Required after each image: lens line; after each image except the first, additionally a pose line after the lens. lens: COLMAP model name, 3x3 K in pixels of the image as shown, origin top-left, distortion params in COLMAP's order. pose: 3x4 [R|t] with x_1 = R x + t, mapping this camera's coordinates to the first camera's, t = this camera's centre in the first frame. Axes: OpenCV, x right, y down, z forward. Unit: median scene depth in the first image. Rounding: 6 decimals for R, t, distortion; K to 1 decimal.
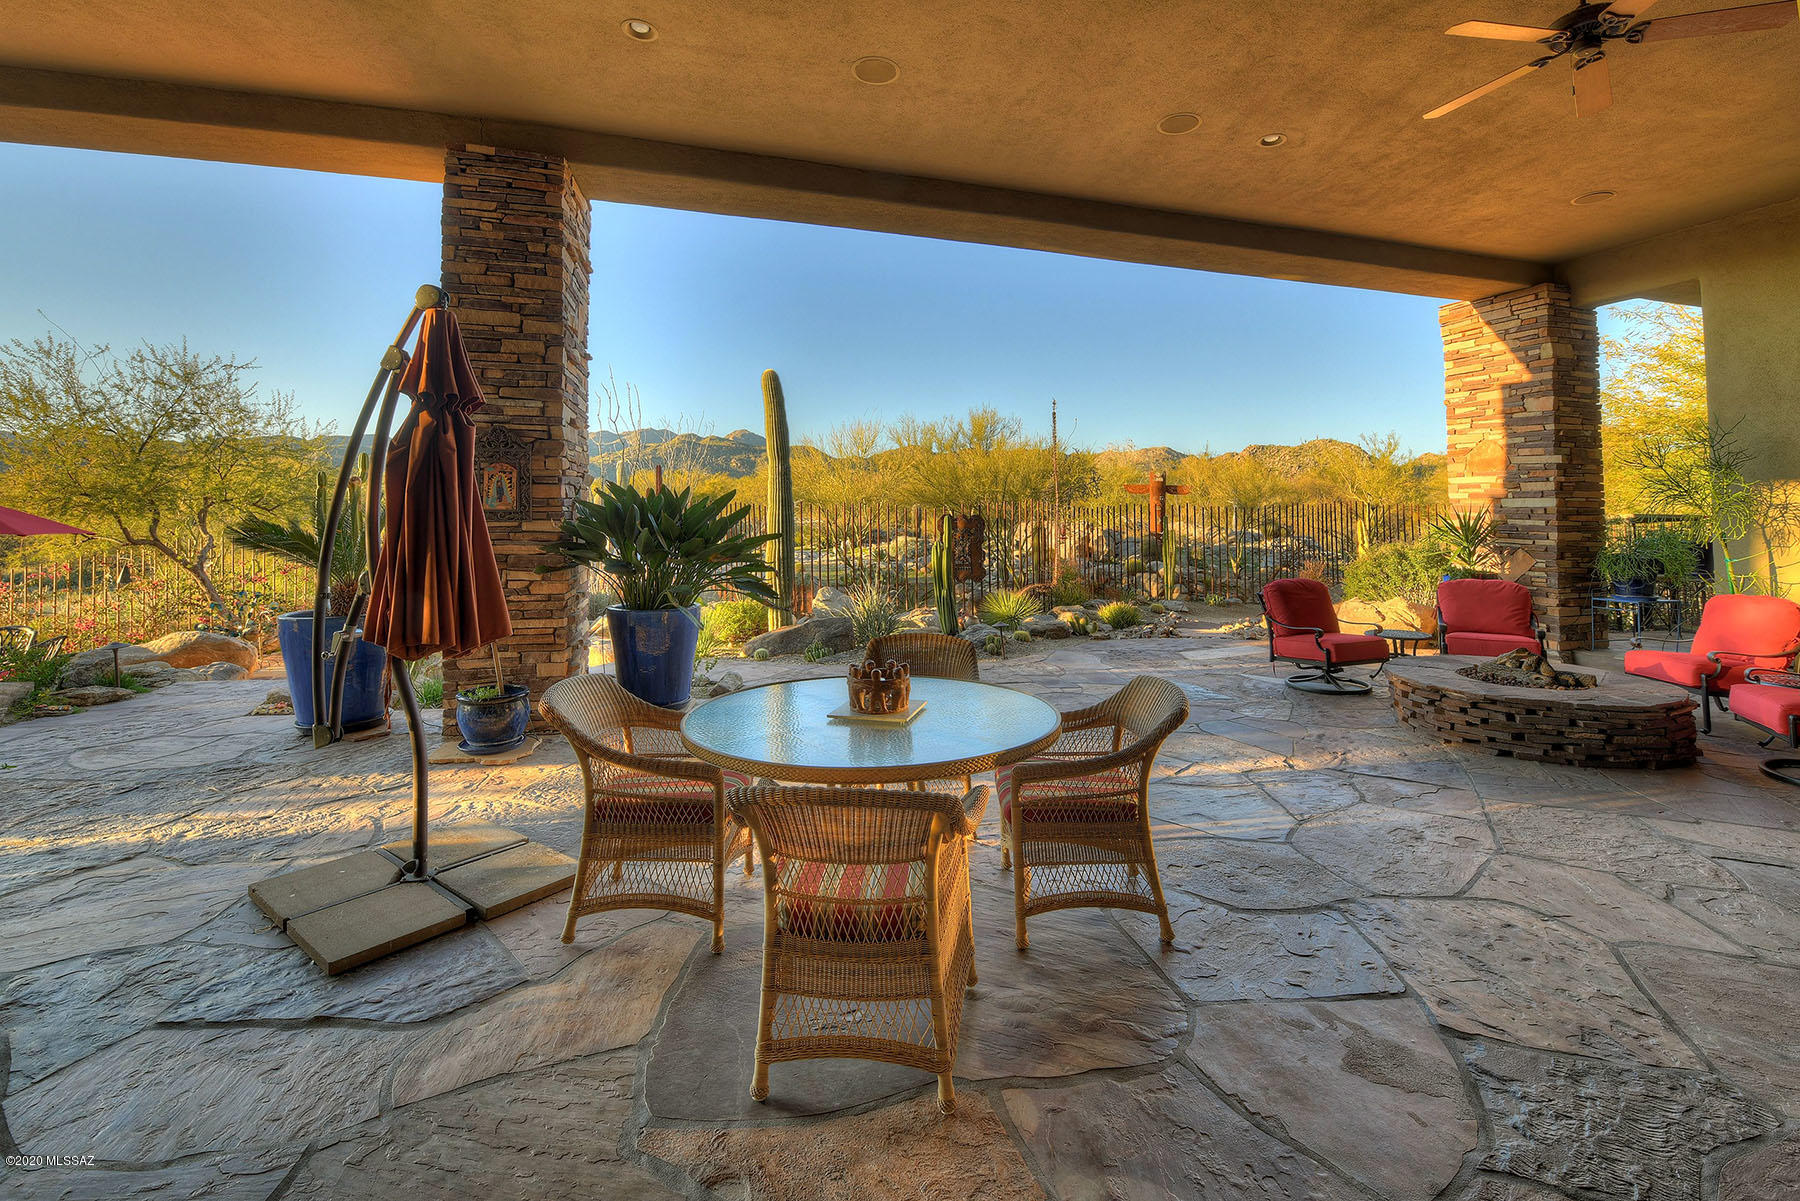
lens RADIAL K [[758.9, 0, 900.6], [0, 758.9, 531.5], [0, 0, 1]] dist [-0.014481, -0.000389]
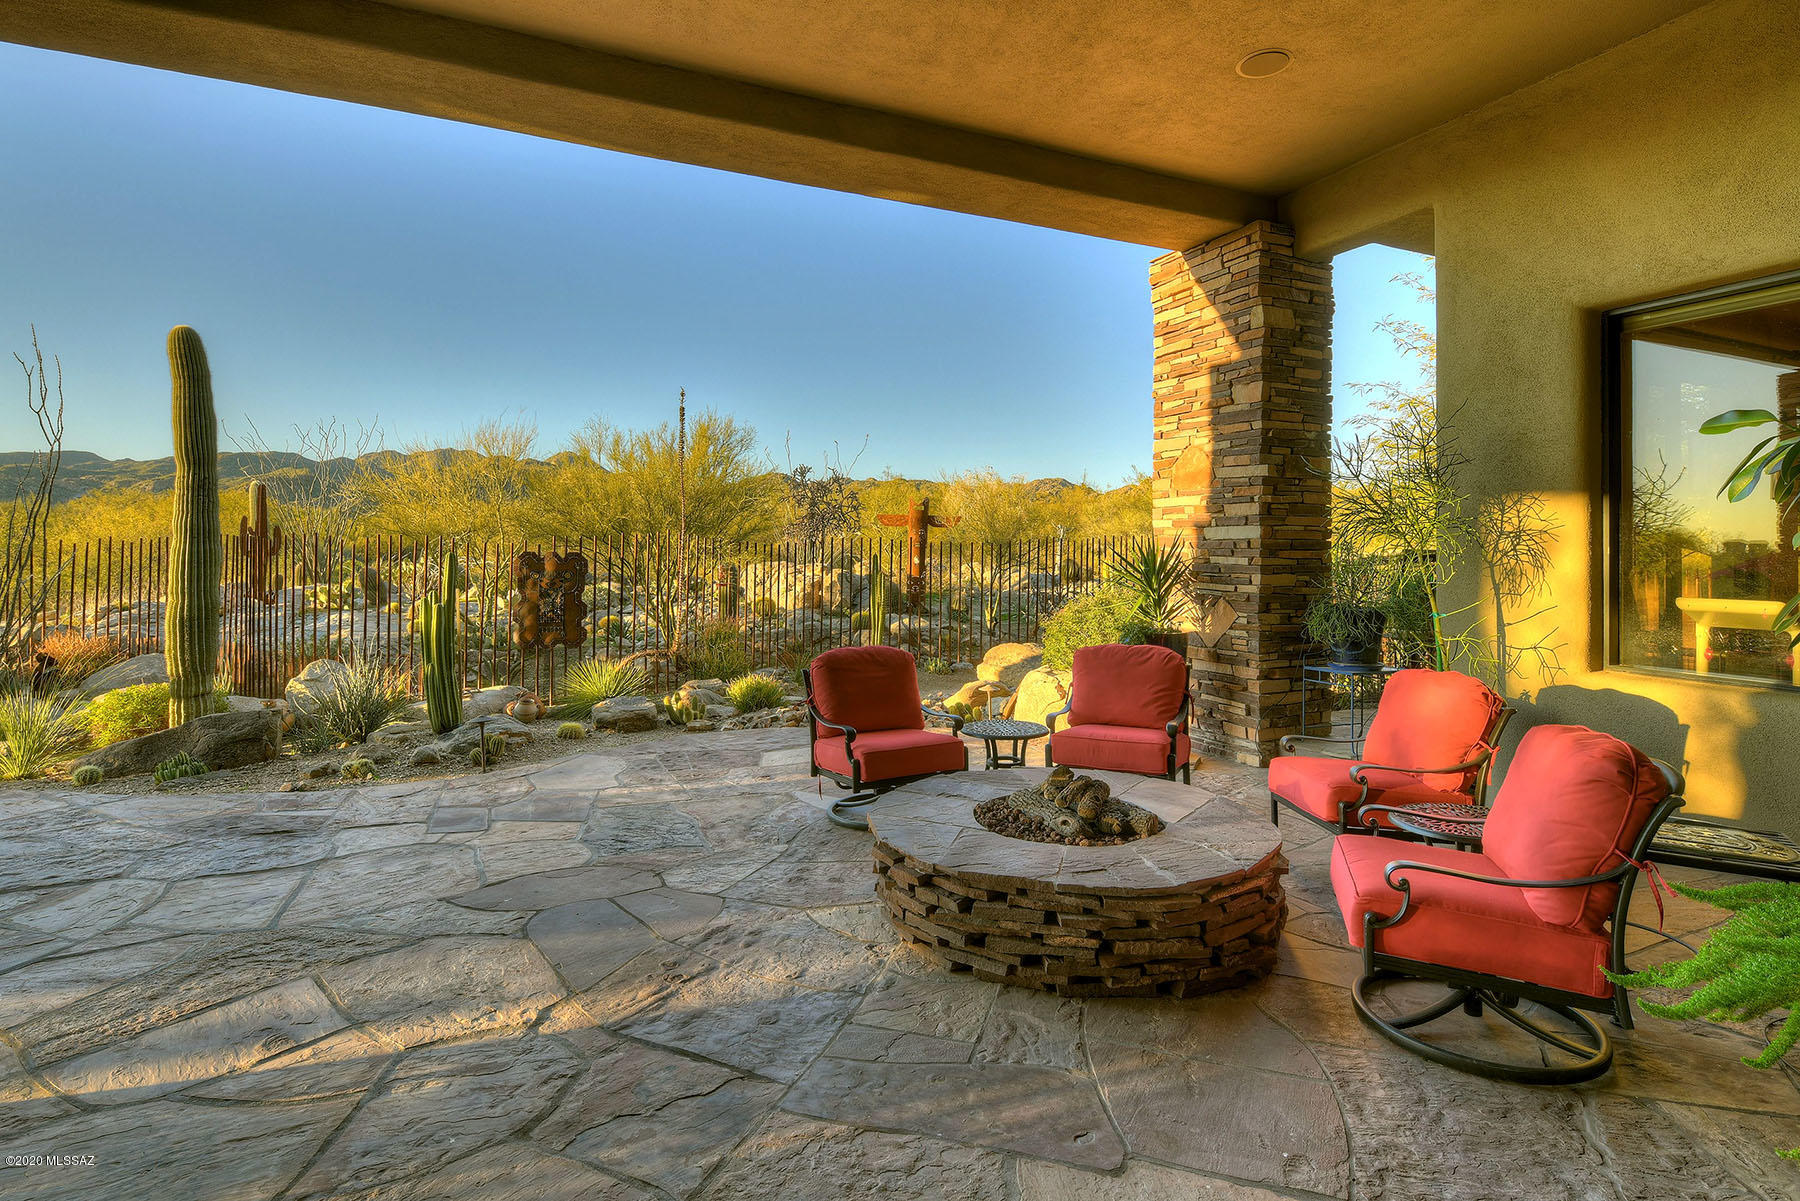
lens RADIAL K [[869.5, 0, 900.0], [0, 869.5, 600.5], [0, 0, 1]] dist [-0.002792, -0.000129]
pose [[0.991265, -0.009121, 0.131571, 0.417741], [0.005248, 0.999543, 0.029755, -0.000364], [-0.131782, -0.028804, 0.990860, 0.226705]]
